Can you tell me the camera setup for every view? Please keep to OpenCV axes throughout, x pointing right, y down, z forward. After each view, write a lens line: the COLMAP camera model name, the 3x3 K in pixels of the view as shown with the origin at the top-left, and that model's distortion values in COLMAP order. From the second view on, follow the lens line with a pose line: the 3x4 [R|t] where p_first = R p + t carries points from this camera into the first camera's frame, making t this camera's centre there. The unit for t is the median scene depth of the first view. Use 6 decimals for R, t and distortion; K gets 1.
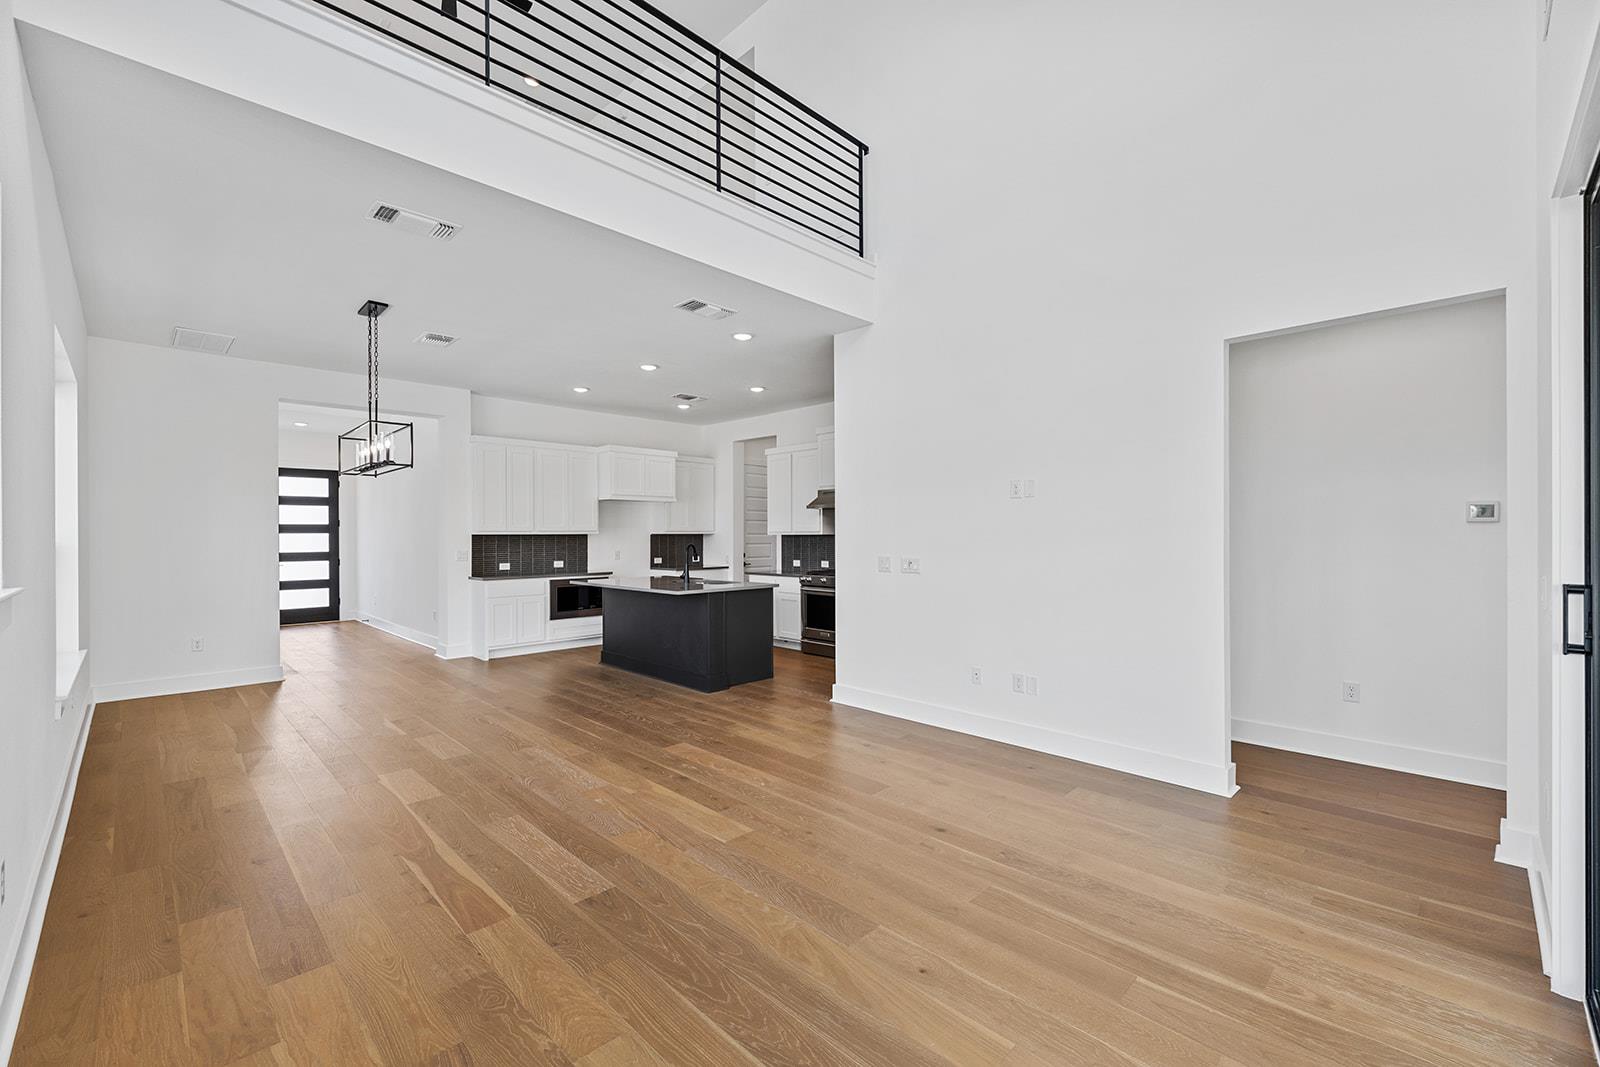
lens RADIAL K [[654.0, 0, 796.3], [0, 654.0, 534.9], [0, 0, 1]] dist [0.008266, -0.000714]
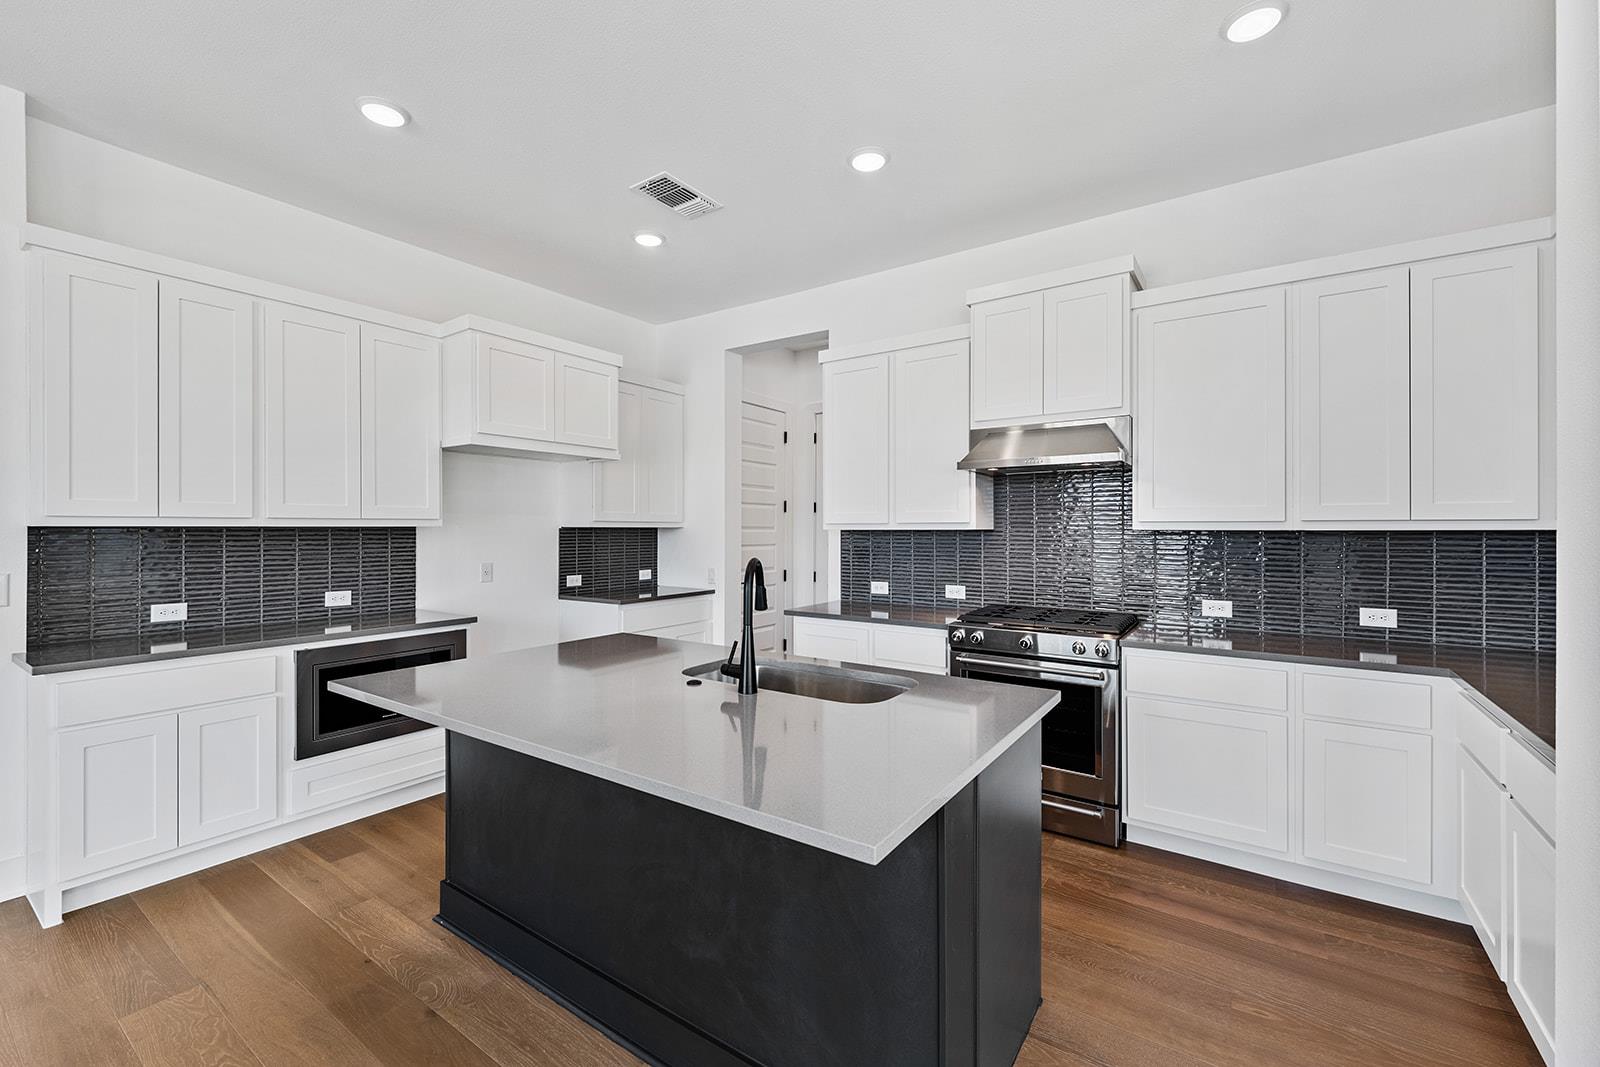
lens RADIAL K [[654.0, 0, 791.2], [0, 654.0, 529.9], [0, 0, 1]] dist [0.008266, -0.000714]
pose [[0.981821, 0.004287, 0.189759, -0.159023], [-0.005079, 0.999980, 0.003689, -0.001961], [-0.189740, -0.004586, 0.981824, 0.532457]]
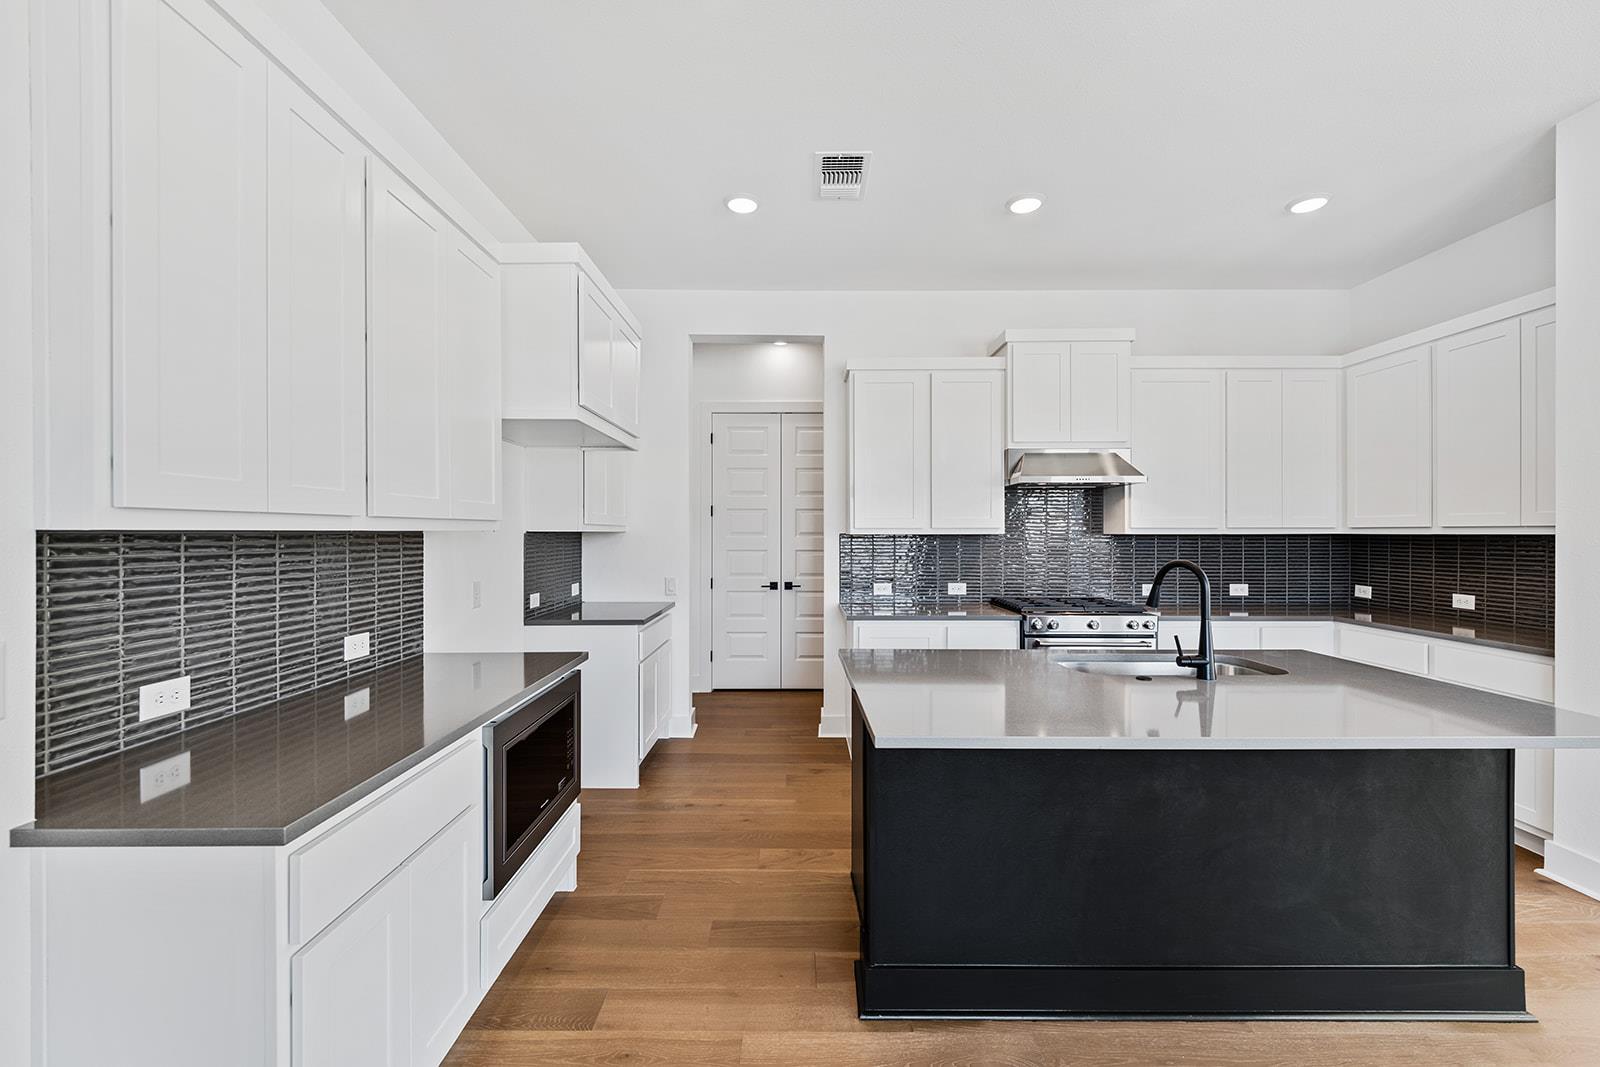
lens RADIAL K [[654.0, 0, 793.5], [0, 654.0, 533.8], [0, 0, 1]] dist [0.008266, -0.000714]
pose [[0.700126, 0.003167, 0.714013, -0.416803], [-0.005210, 0.999986, 0.000674, -0.000980], [-0.714001, -0.004192, 0.700133, 0.685226]]
